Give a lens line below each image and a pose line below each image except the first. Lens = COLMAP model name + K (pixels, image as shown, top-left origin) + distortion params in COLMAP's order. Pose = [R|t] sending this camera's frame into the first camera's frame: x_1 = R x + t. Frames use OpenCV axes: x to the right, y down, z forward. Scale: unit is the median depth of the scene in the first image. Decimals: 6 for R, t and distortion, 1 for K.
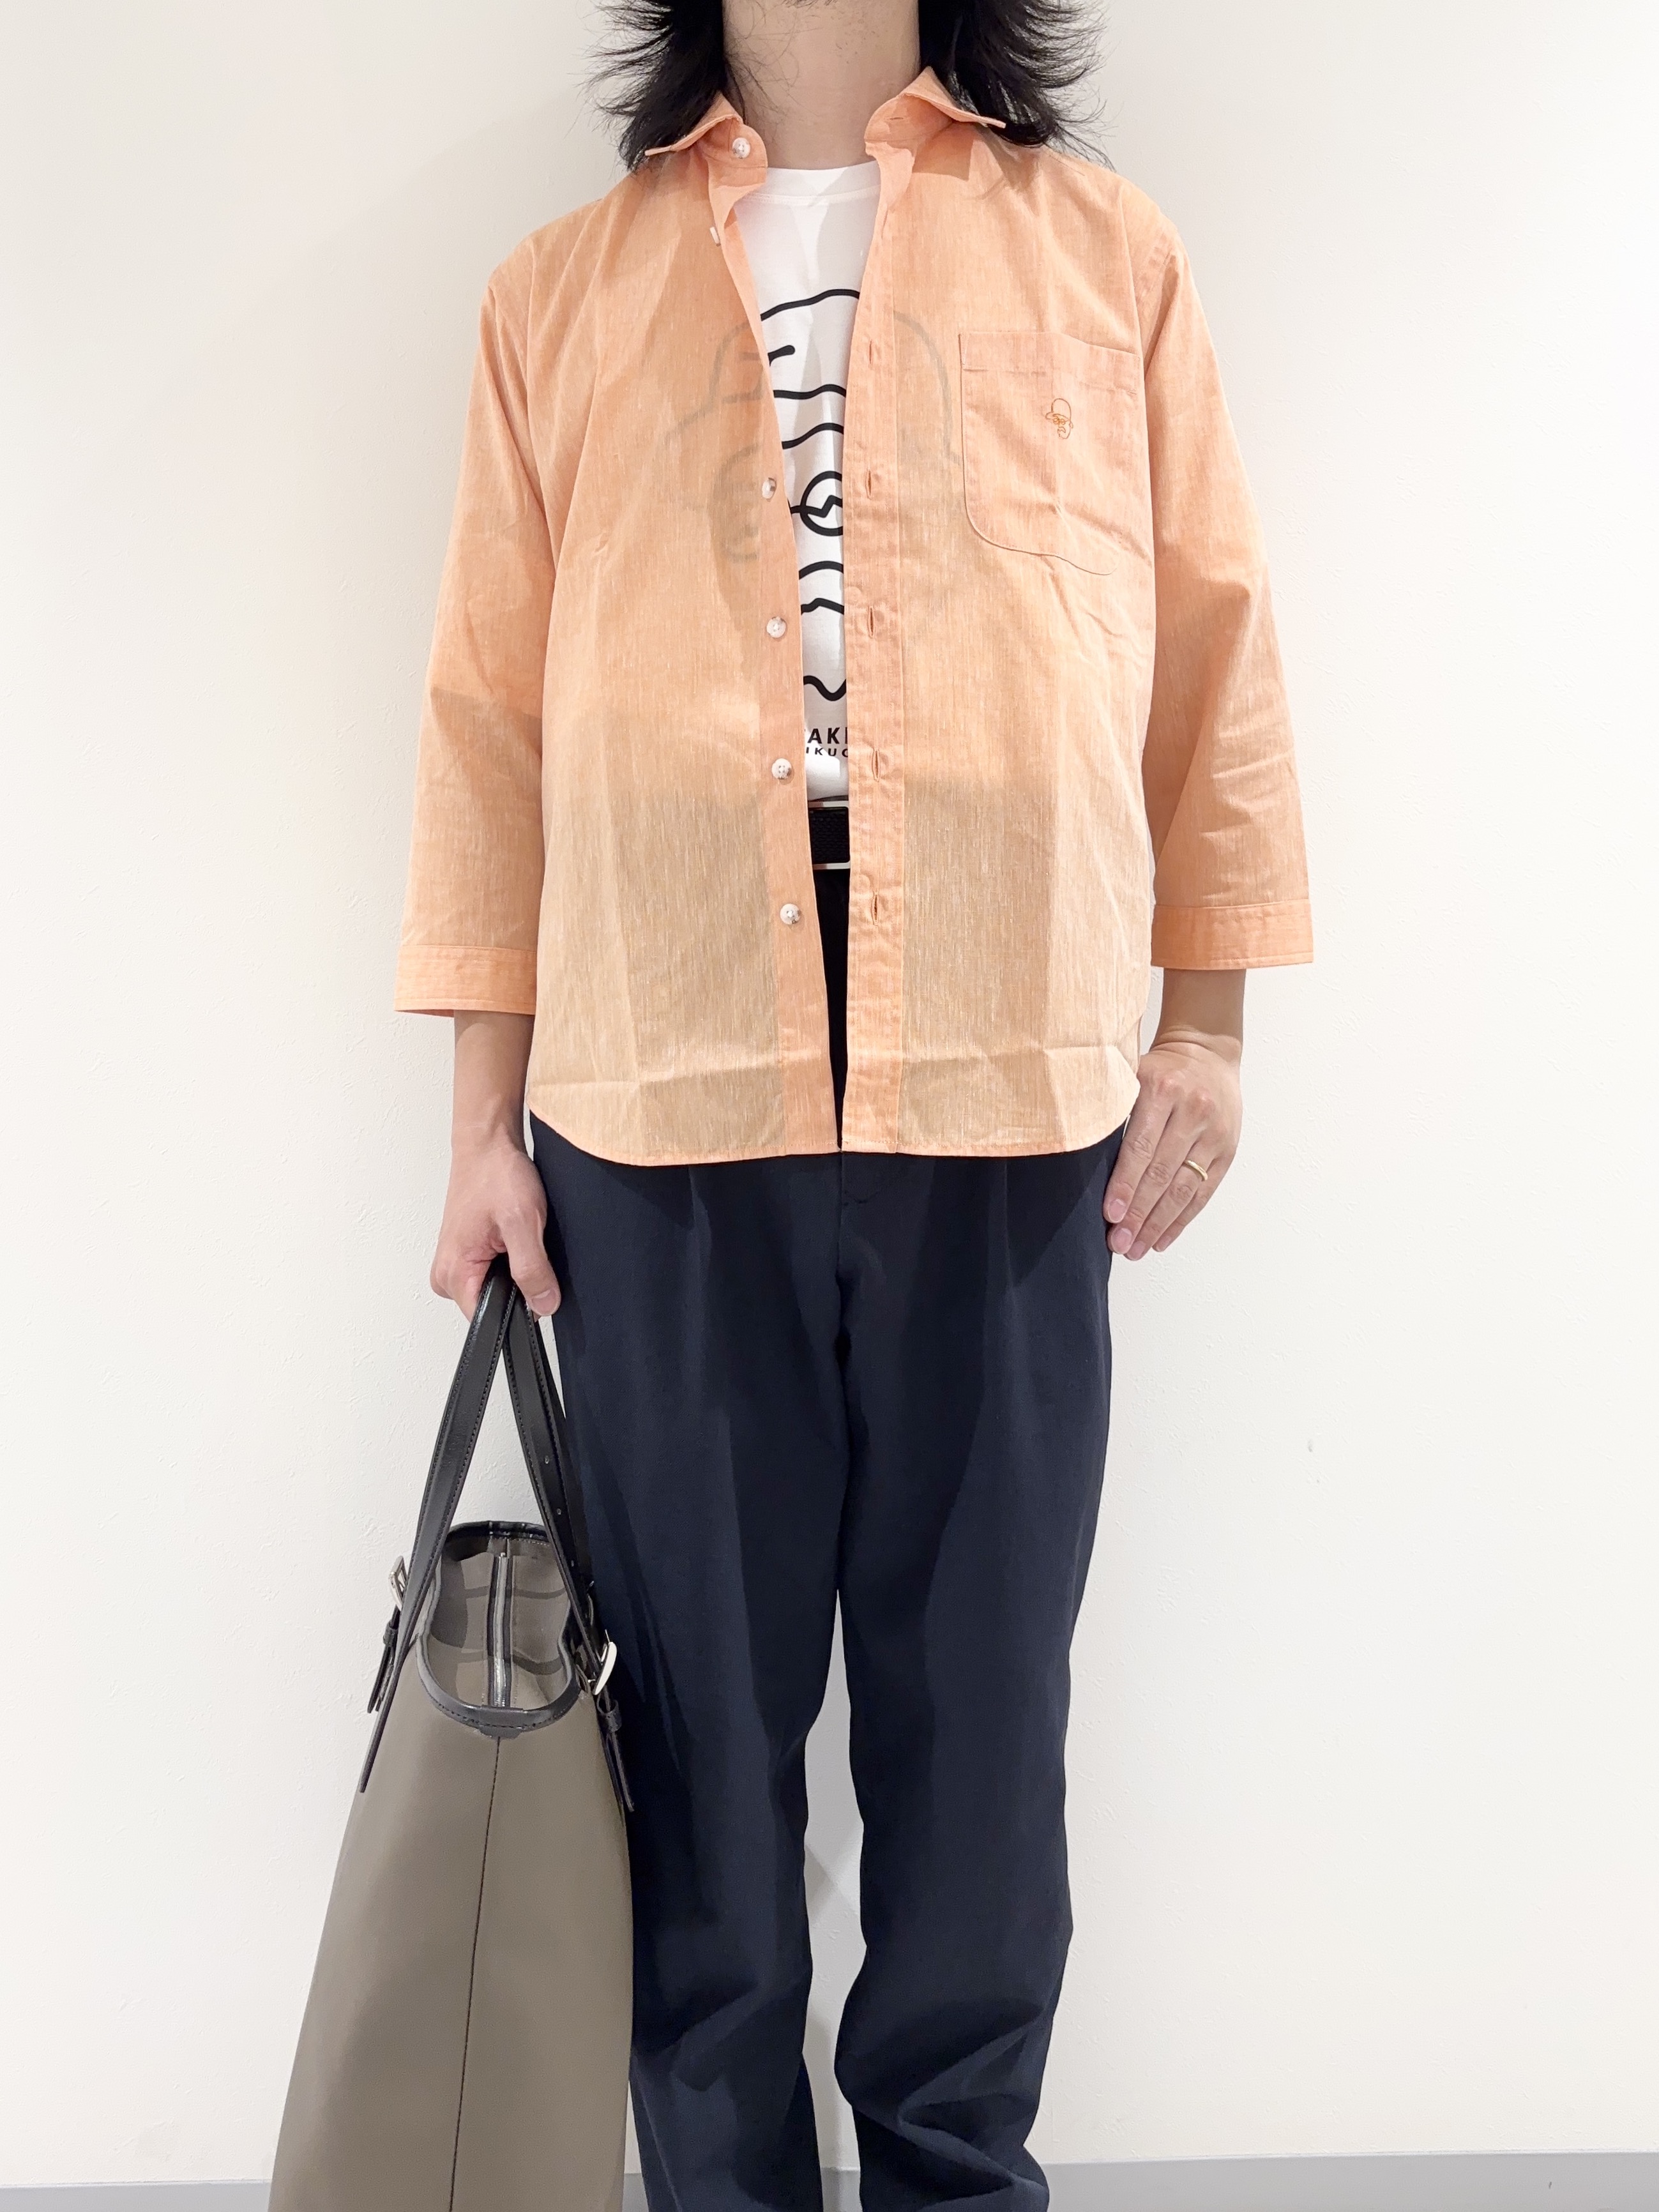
lens RADIAL K [[1687.8, 0, 829.5], [0, 1687.8, 1106.0], [0, 0, 1]] dist [-0.098685, 0.001754]
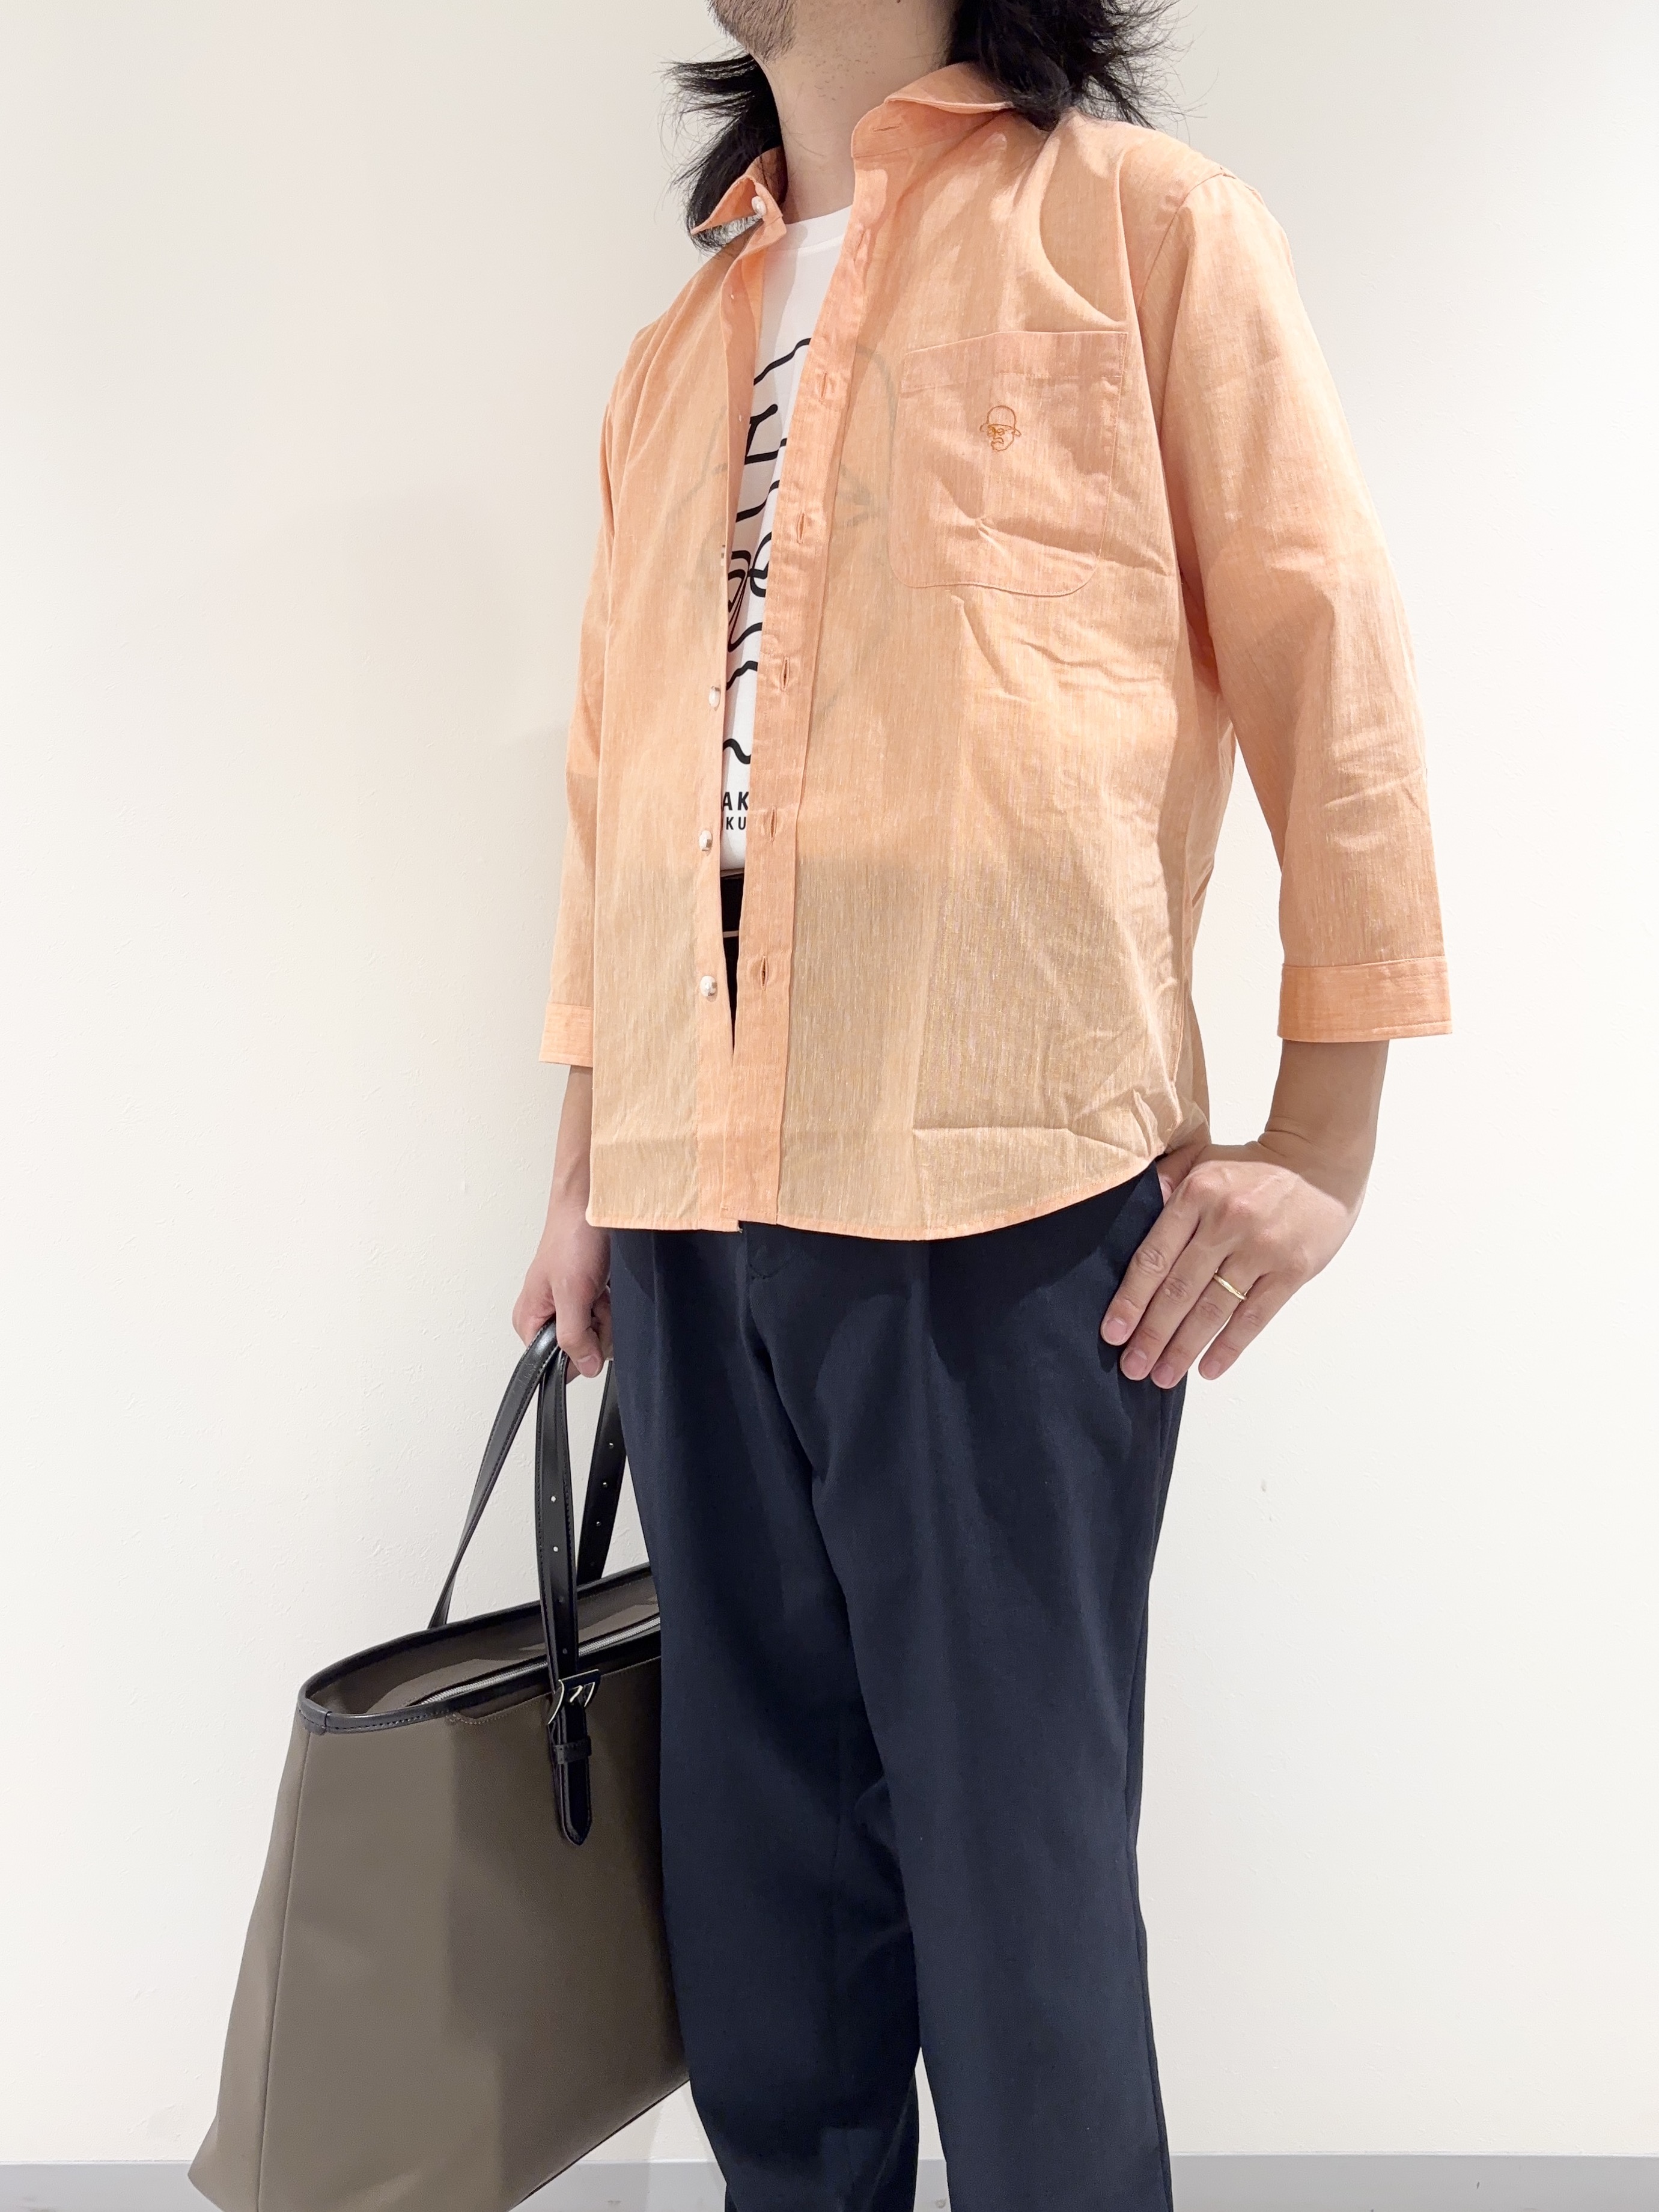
lens RADIAL K [[1687.7, 0, 829.5], [0, 1687.7, 1106.0], [0, 0, 1]] dist [-0.098685, 0.001754]
pose [[0.848199, 0.044154, -0.527835, 0.540304], [-0.046440, 0.998881, 0.008930, -0.053398], [0.527638, 0.016939, 0.849300, 0.197254]]
